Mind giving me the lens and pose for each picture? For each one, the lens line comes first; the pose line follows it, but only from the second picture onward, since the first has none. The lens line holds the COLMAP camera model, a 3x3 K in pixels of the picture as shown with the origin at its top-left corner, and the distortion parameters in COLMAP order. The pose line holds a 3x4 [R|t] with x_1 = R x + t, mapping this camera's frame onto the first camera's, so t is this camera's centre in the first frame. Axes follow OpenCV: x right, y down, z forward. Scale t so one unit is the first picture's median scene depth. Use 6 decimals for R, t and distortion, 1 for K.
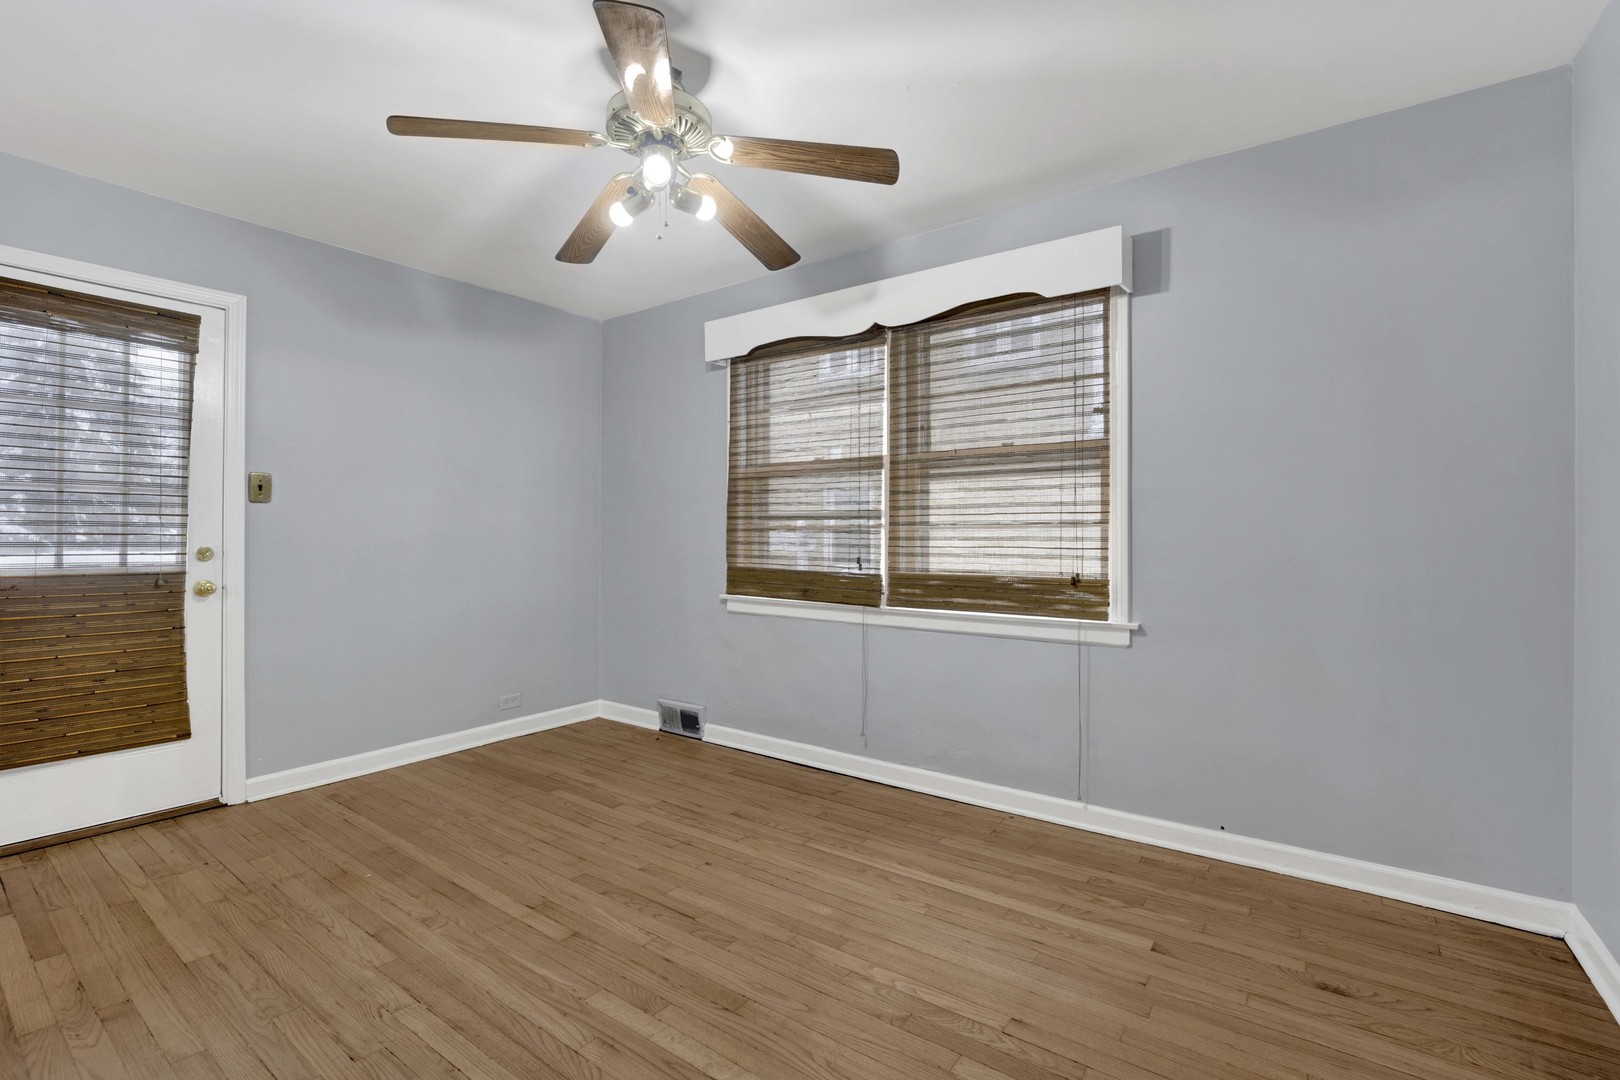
lens RADIAL K [[687.4, 0, 790.5], [0, 687.4, 540.8], [0, 0, 1]] dist [-0.018918, -0.000404]
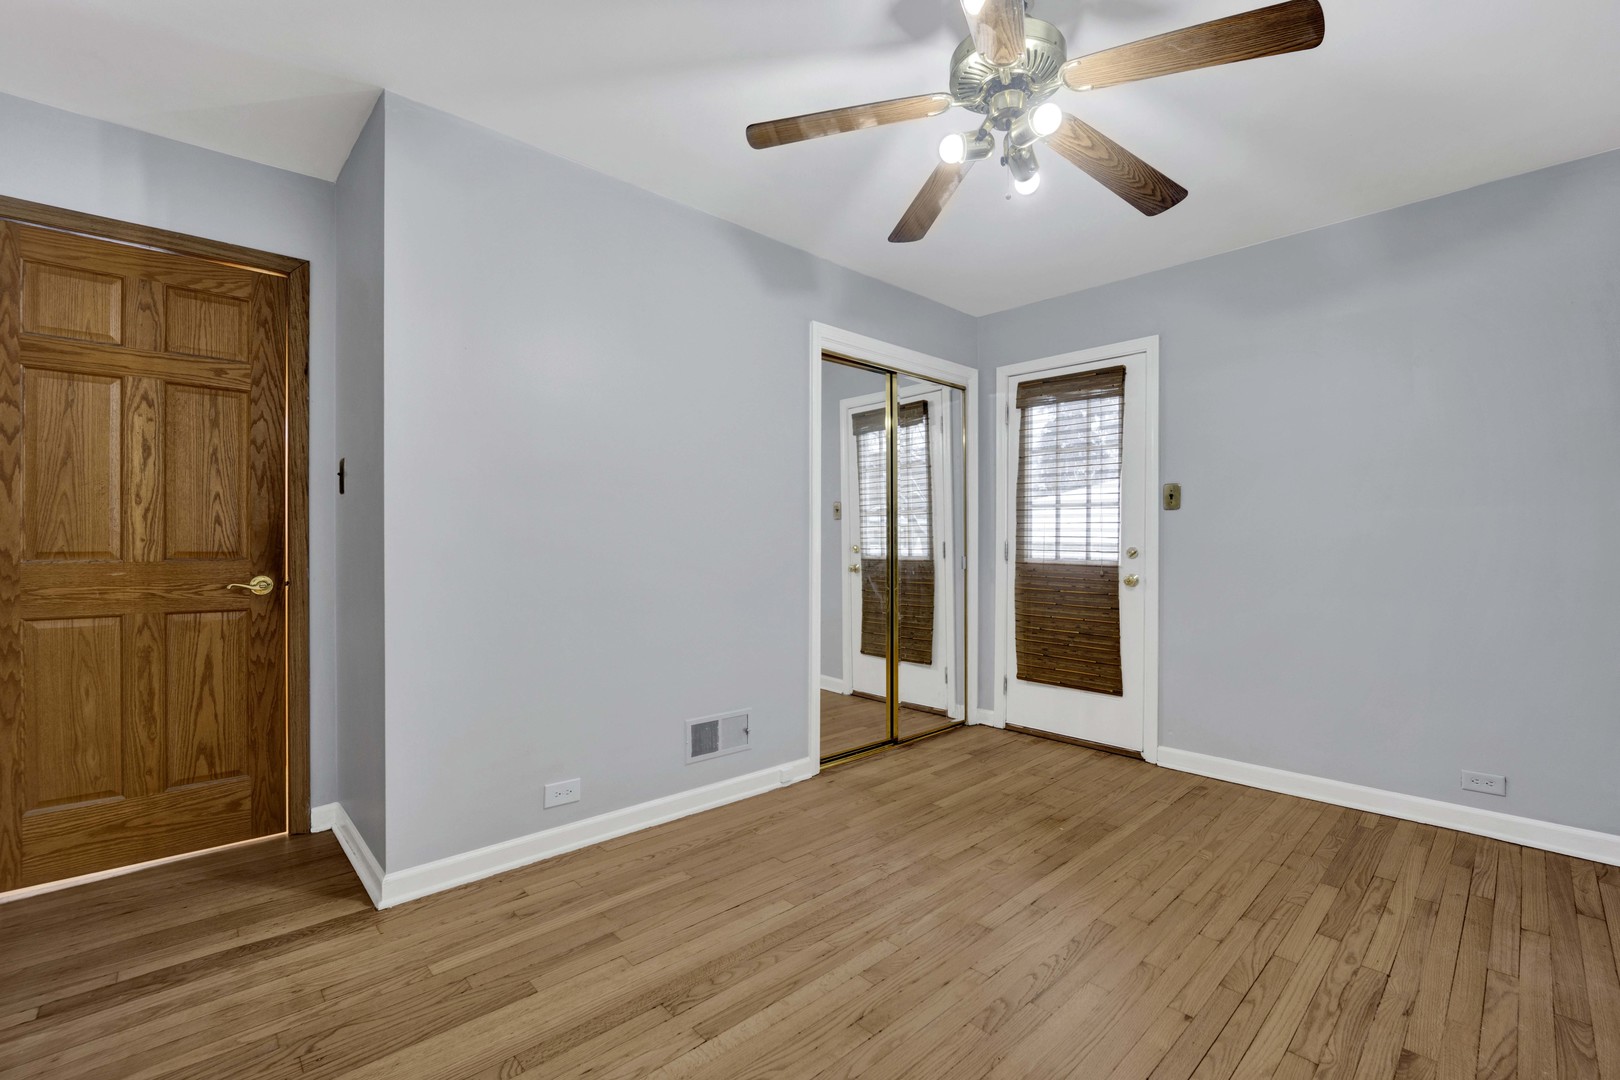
lens RADIAL K [[687.4, 0, 790.5], [0, 687.4, 540.8], [0, 0, 1]] dist [-0.018918, -0.000404]
pose [[-0.145193, 0.003390, -0.989398, 0.493931], [-0.011085, 0.999926, 0.005053, -0.001949], [0.989341, 0.011701, -0.145145, 0.575181]]
